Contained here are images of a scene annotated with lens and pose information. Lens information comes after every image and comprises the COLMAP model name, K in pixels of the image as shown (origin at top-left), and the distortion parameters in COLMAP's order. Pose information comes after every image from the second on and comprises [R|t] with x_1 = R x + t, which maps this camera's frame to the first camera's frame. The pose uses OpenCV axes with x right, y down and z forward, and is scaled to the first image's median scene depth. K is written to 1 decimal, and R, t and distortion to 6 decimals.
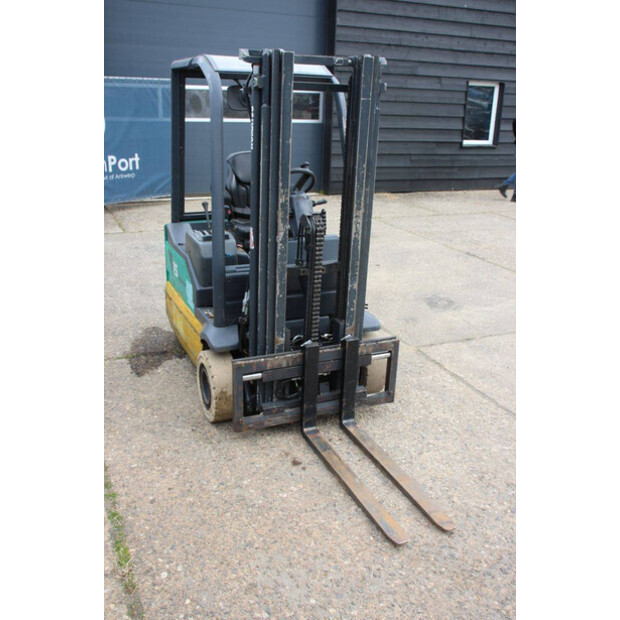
lens RADIAL K [[627.2, 0, 310.0], [0, 627.2, 310.0], [0, 0, 1]] dist [-0.112919, 0.176658]
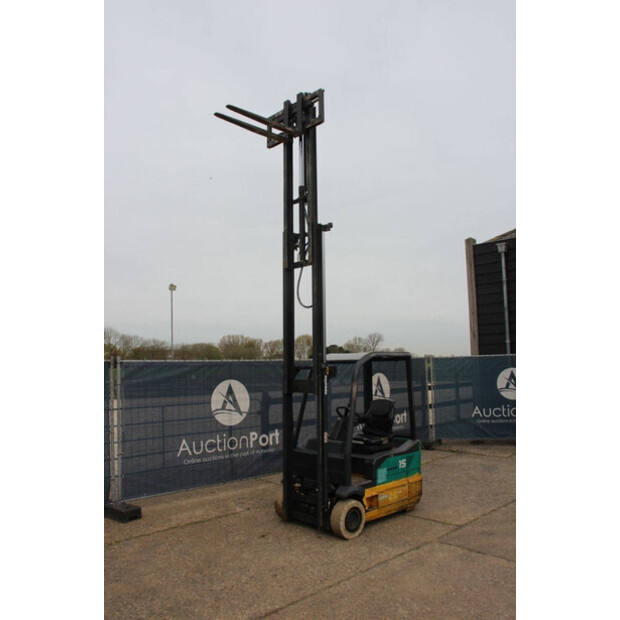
lens RADIAL K [[509.4, 0, 310.0], [0, 509.4, 310.0], [0, 0, 1]] dist [-0.162922, 0.139966]
pose [[0.331978, -0.136933, -0.933295, 1.642257], [-0.279041, 0.930870, -0.235834, -0.114373], [0.901070, 0.338719, 0.270818, 0.409241]]
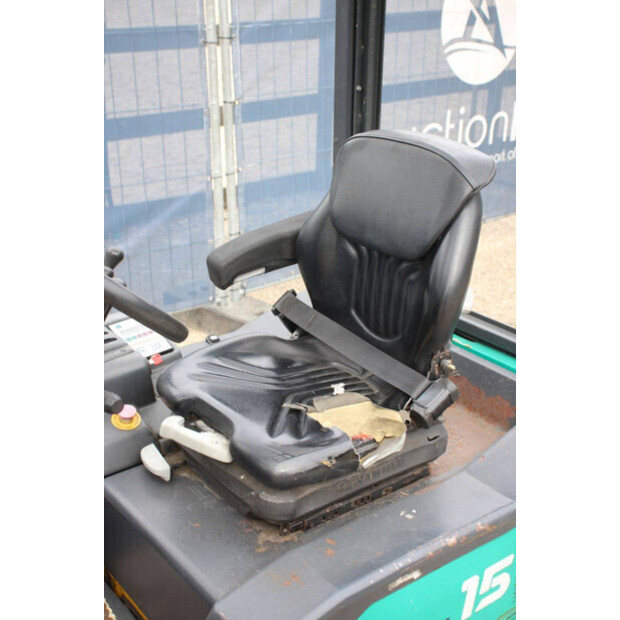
lens RADIAL K [[894.3, 0, 310.0], [0, 894.3, 310.0], [0, 0, 1]] dist [0.083547, 0.026339]
pose [[0.242602, 0.347403, -0.905790, 0.364995], [-0.318967, 0.910337, 0.263717, -0.357321], [0.916190, 0.224939, 0.331659, 1.098926]]
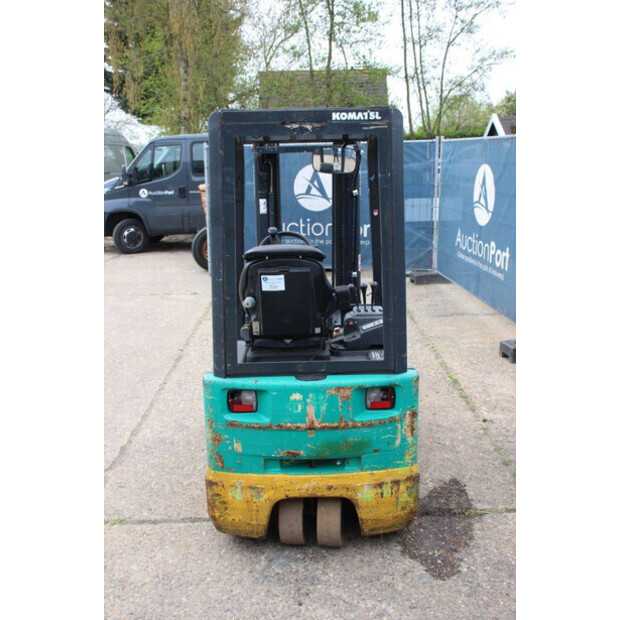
lens RADIAL K [[658.1, 0, 310.0], [0, 658.1, 310.0], [0, 0, 1]] dist [-0.084043, 0.171497]
pose [[-0.916975, -0.105625, 0.384709, -0.508355], [0.121635, 0.844379, 0.521756, -0.720821], [-0.379951, 0.525231, -0.761426, 2.018906]]
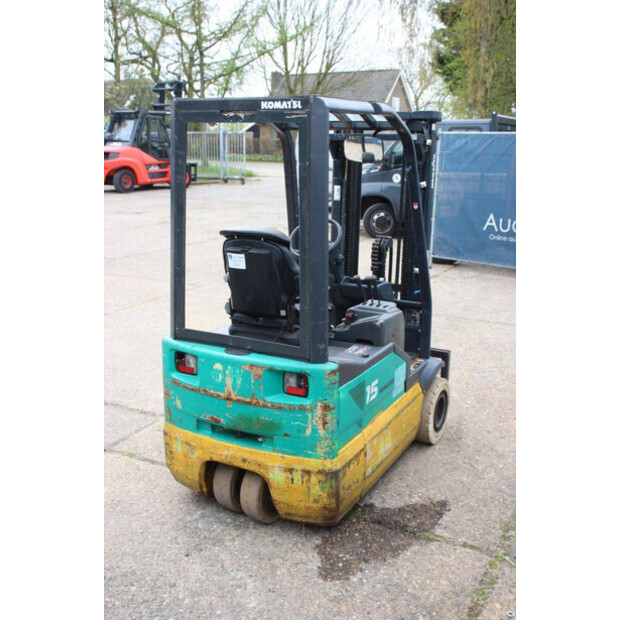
lens RADIAL K [[699.0, 0, 310.0], [0, 699.0, 310.0], [0, 0, 1]] dist [-0.025633, -0.002034]
pose [[-0.615399, -0.222346, 0.756206, -0.960611], [0.229026, 0.867557, 0.441467, -0.653936], [-0.754209, 0.444869, -0.482970, 1.780872]]
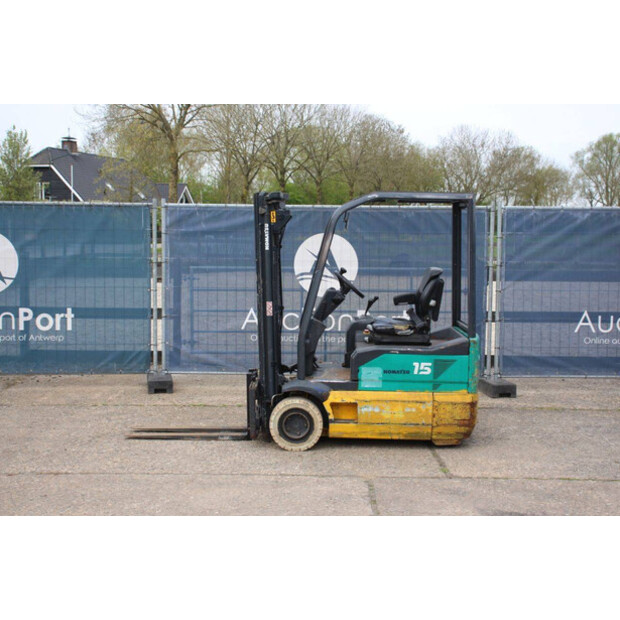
lens RADIAL K [[876.3, 0, 310.0], [0, 876.3, 310.0], [0, 0, 1]] dist [0.048353, 0.151127]
pose [[-0.410699, 0.050107, -0.910393, 1.928044], [-0.317073, 0.928319, 0.194133, -0.552407], [0.854863, 0.368391, -0.365372, 1.856563]]
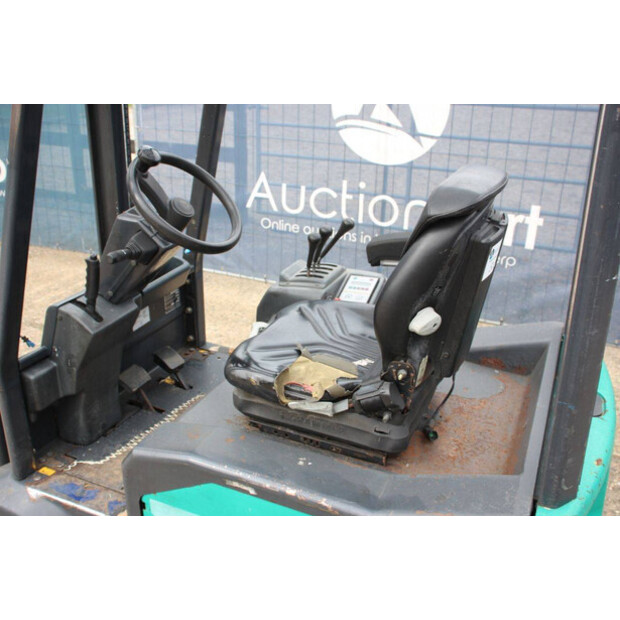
lens RADIAL K [[646.7, 0, 310.0], [0, 646.7, 310.0], [0, 0, 1]] dist [-0.102237, 0.215745]
pose [[-0.735923, 0.225634, -0.638363, 0.218748], [-0.257350, 0.778857, 0.571972, -0.462320], [0.626250, 0.585210, -0.515112, 1.491303]]
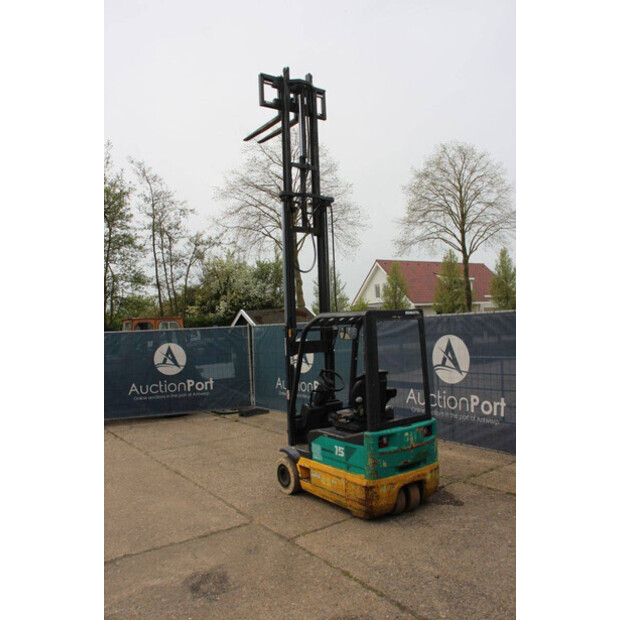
lens RADIAL K [[509.4, 0, 310.0], [0, 509.4, 310.0], [0, 0, 1]] dist [-0.162922, 0.139966]
pose [[-0.982019, 0.008361, -0.188599, 0.344580], [-0.046118, 0.958125, 0.282610, -0.918182], [0.183064, 0.286227, -0.940511, 2.628881]]
